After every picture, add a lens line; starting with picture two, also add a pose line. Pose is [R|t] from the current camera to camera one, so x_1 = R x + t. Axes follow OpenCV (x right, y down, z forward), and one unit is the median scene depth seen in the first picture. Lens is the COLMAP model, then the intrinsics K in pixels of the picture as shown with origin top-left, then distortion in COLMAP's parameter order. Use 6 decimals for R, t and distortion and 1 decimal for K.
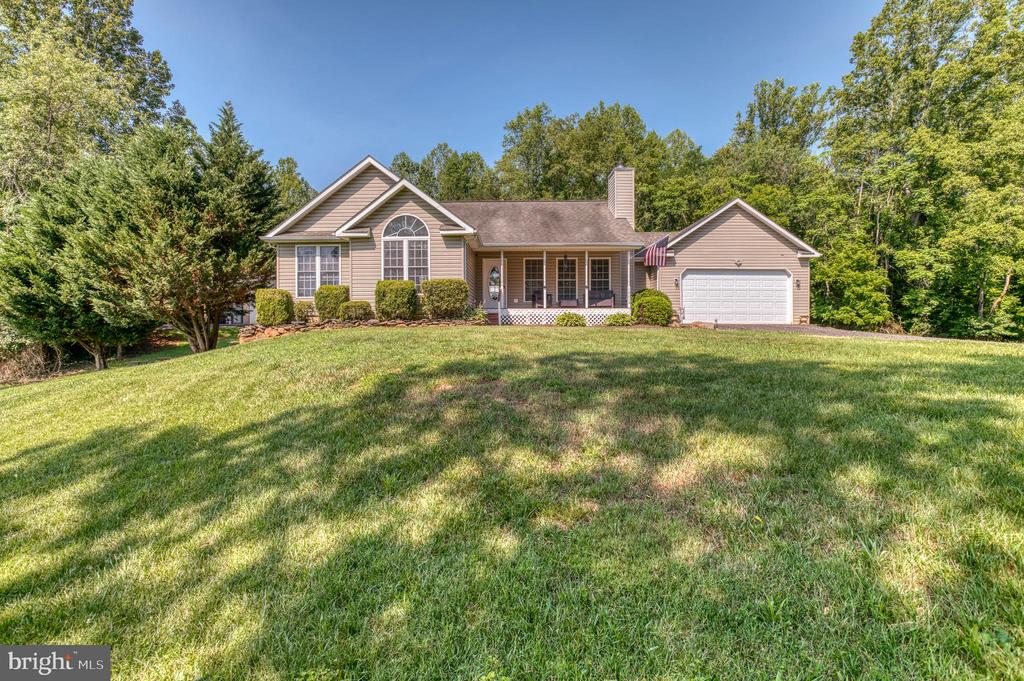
lens RADIAL K [[503.1, 0, 510.6], [0, 503.1, 336.1], [0, 0, 1]] dist [-0.028362, -0.000002]
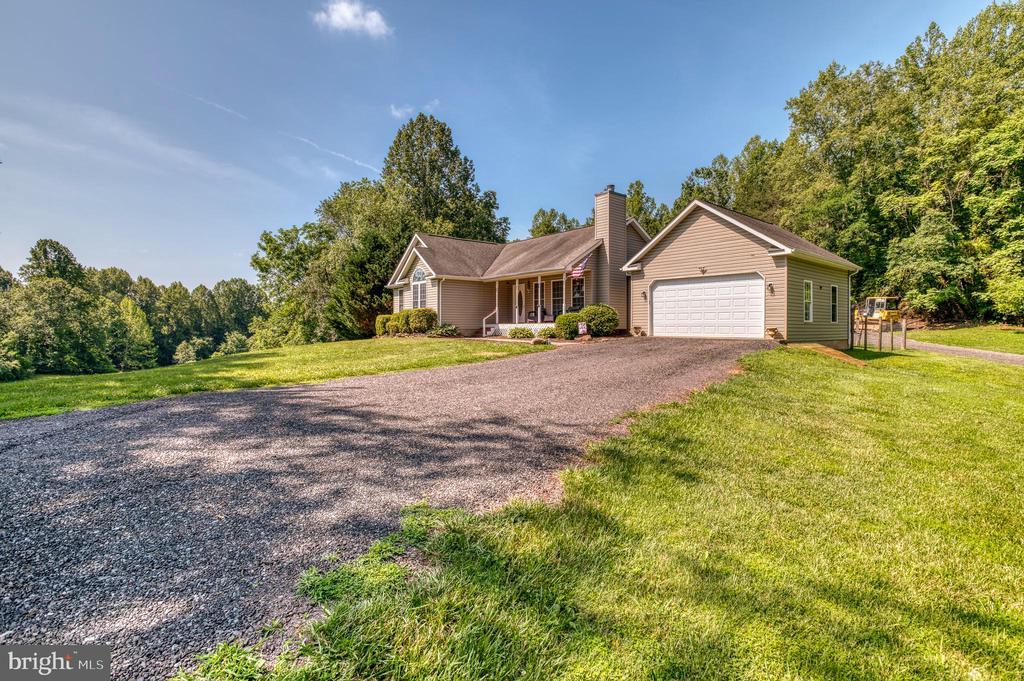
lens RADIAL K [[503.1, 0, 505.2], [0, 503.1, 341.8], [0, 0, 1]] dist [-0.028362, -0.000002]
pose [[0.636520, 0.019692, -0.771009, 0.934006], [-0.010184, 0.999801, 0.017128, -0.027365], [0.771193, -0.003050, 0.636594, 0.143726]]
